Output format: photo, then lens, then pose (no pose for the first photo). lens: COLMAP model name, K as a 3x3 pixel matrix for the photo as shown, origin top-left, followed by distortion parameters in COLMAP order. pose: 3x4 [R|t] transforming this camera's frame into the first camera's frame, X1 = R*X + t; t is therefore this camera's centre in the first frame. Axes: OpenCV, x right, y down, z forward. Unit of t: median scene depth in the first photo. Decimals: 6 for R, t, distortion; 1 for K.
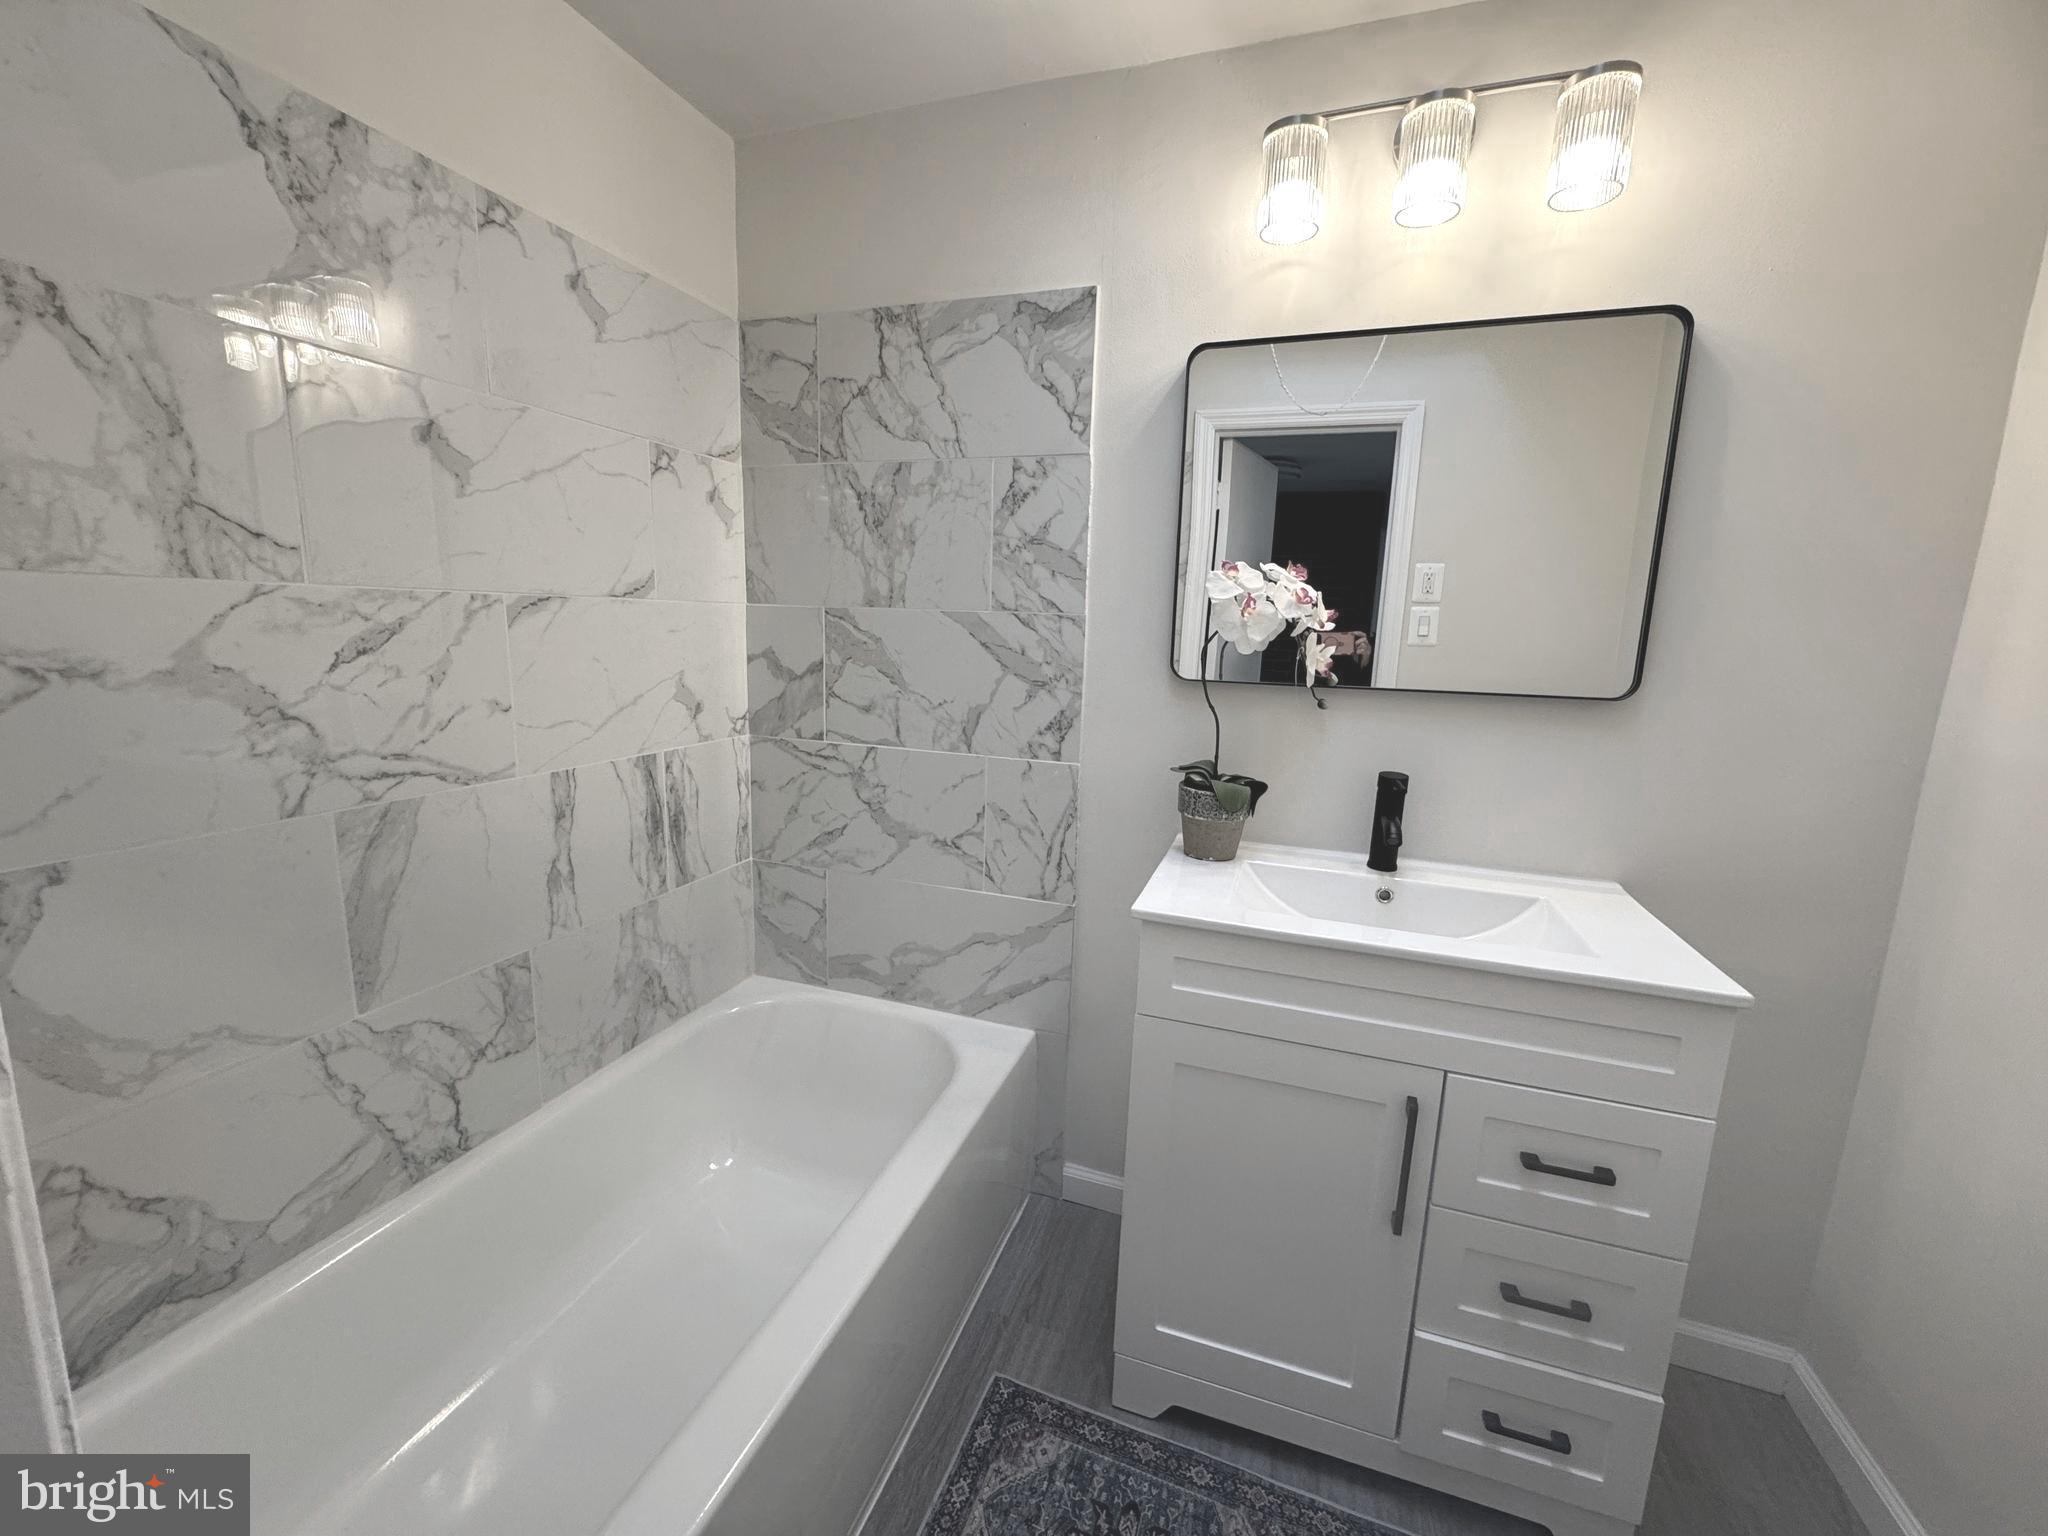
lens RADIAL K [[820.1, 0, 1024.0], [0, 820.1, 764.0], [0, 0, 1]] dist [-0.001636, -0.000116]
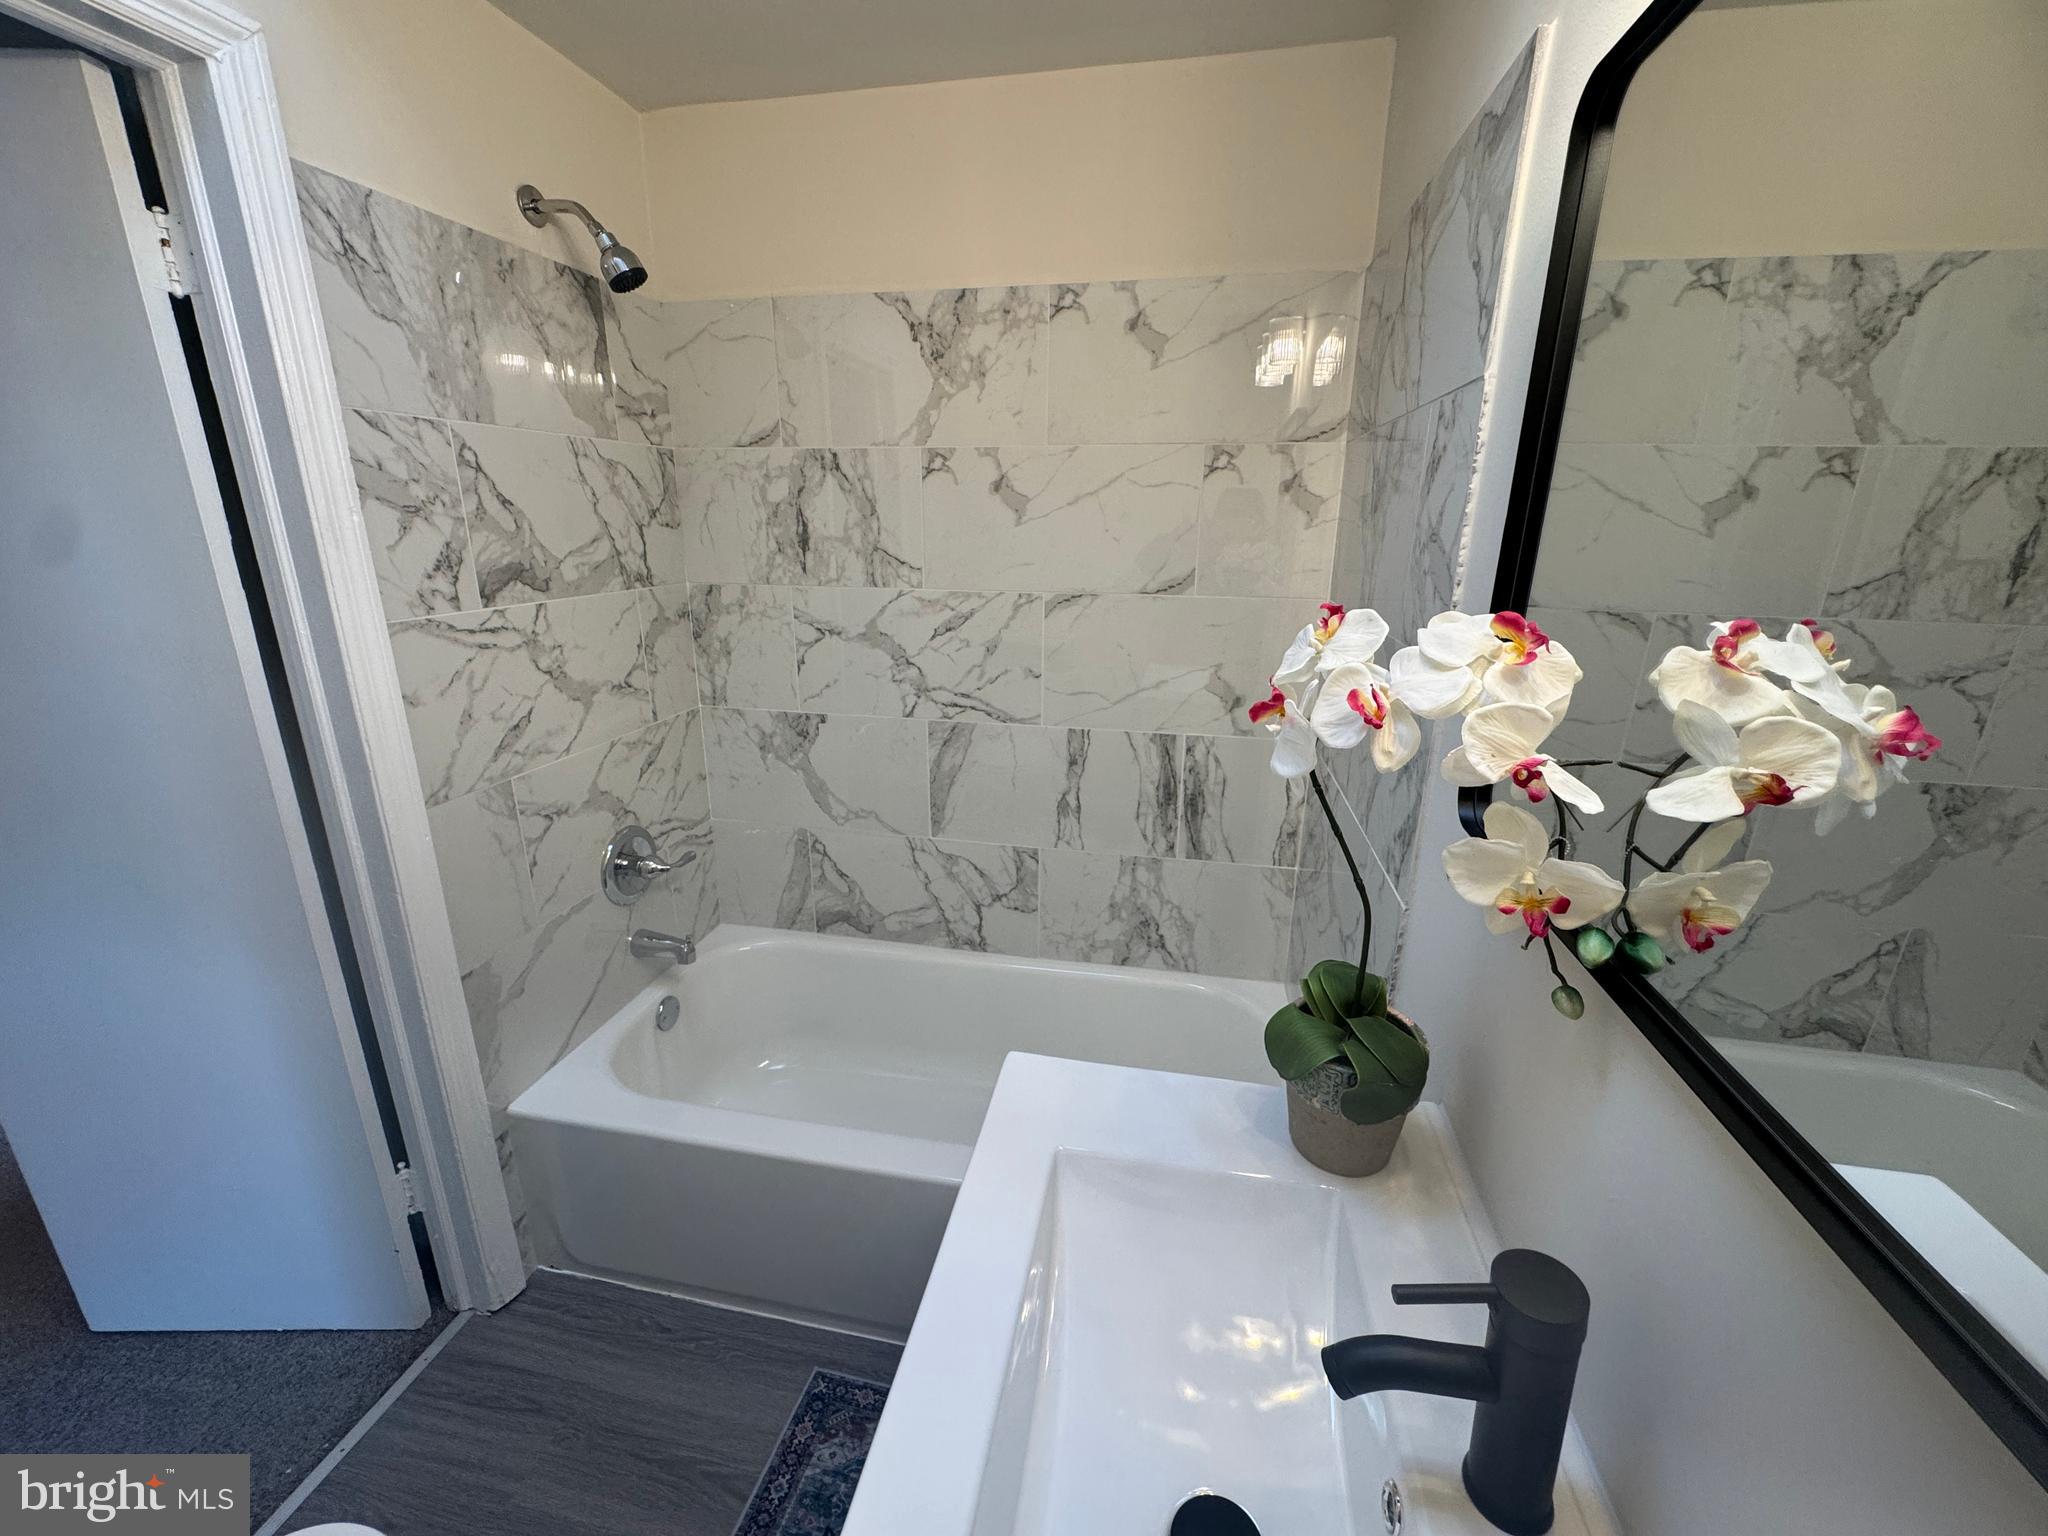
lens RADIAL K [[820.1, 0, 1025.6], [0, 820.1, 765.5], [0, 0, 1]] dist [-0.001636, -0.000116]
pose [[0.137984, 0.257043, -0.956498, 0.768539], [-0.173009, 0.957144, 0.232258, -0.253298], [0.975207, 0.133435, 0.176541, 0.796167]]
